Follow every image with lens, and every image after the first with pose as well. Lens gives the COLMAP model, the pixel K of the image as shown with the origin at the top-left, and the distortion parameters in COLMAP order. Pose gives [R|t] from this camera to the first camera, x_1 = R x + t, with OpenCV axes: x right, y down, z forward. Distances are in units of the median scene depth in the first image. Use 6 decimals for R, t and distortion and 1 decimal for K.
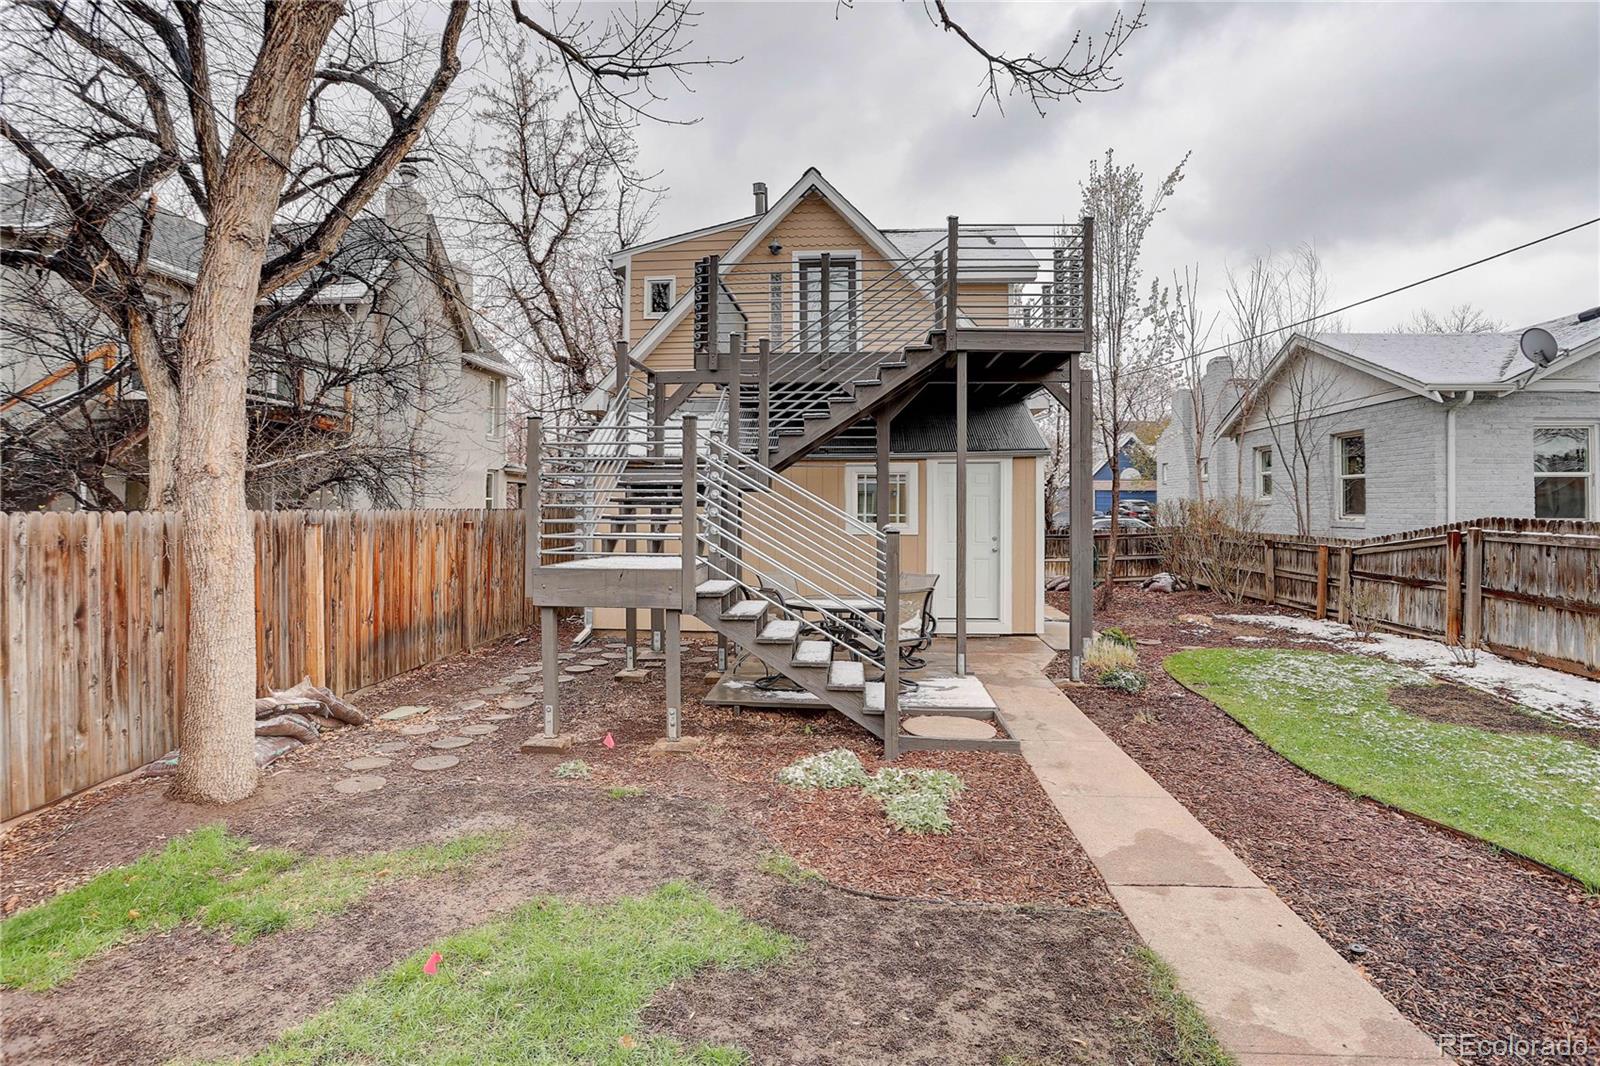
lens RADIAL K [[842.9, 0, 796.1], [0, 842.9, 499.4], [0, 0, 1]] dist [-0.079679, 0.036127]
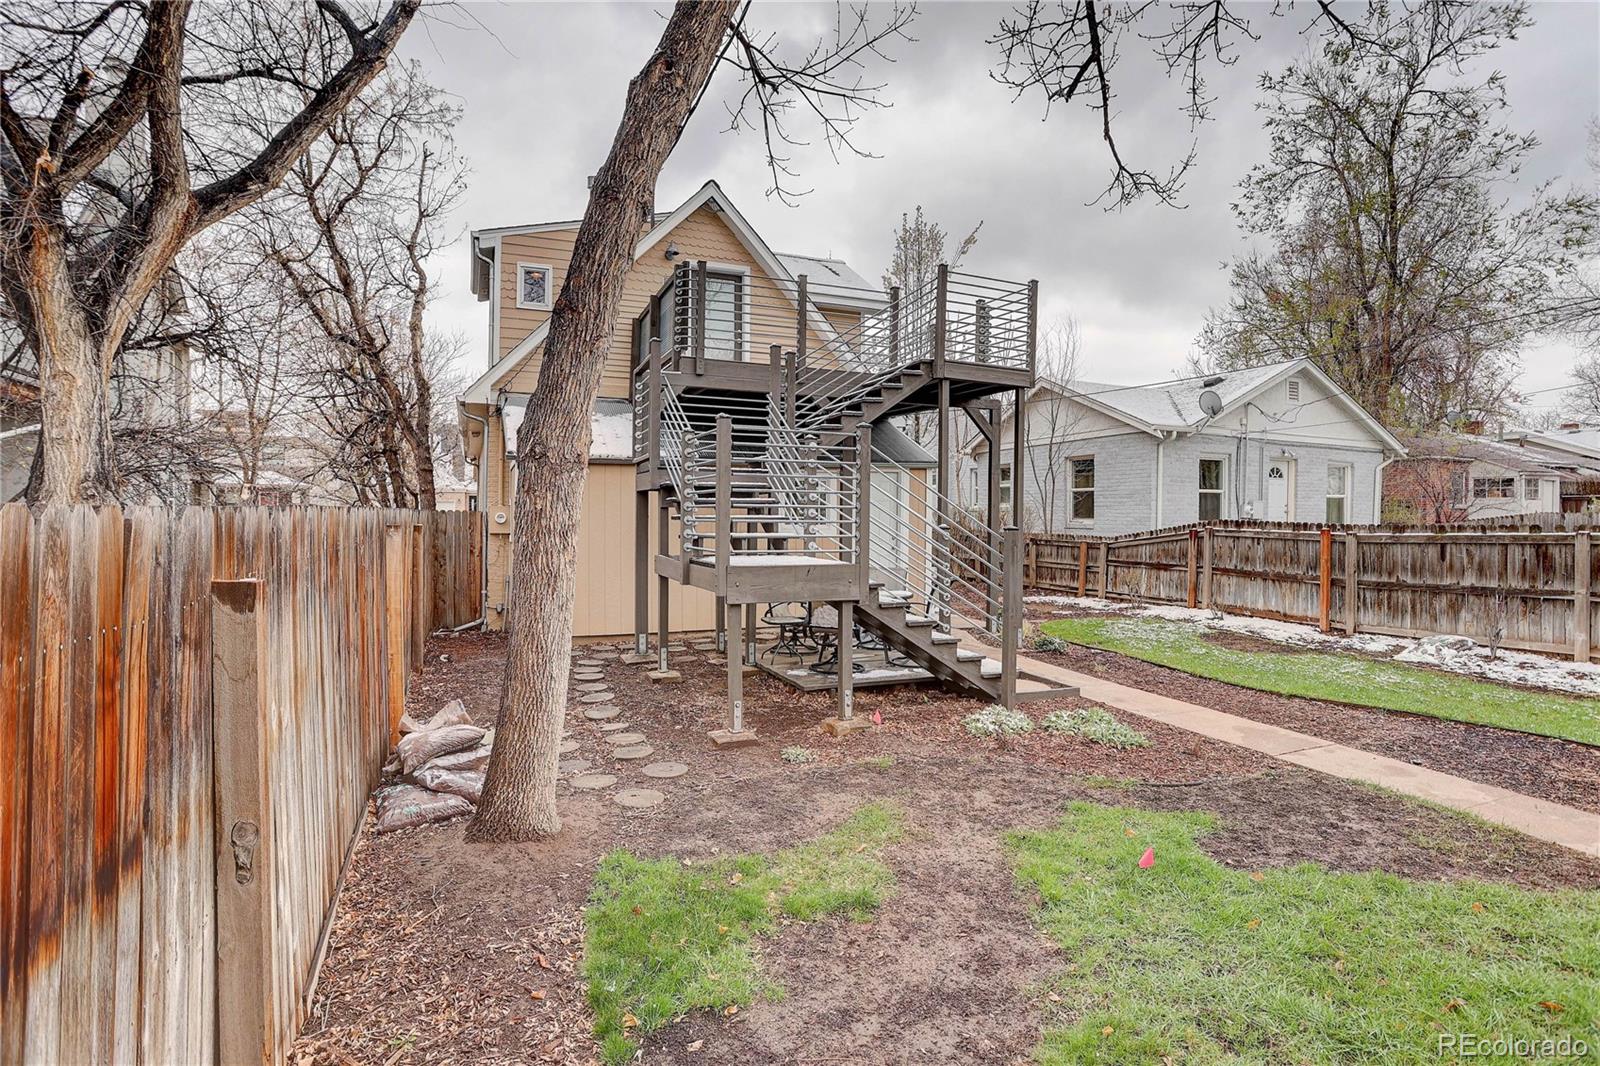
lens RADIAL K [[845.1, 0, 800.0], [0, 845.1, 533.0], [0, 0, 1]] dist [-0.081983, 0.041436]
pose [[0.873398, -0.007678, 0.486947, -0.519479], [-0.007308, 0.999557, 0.028868, 0.008439], [-0.486952, -0.028772, 0.872955, 0.049905]]
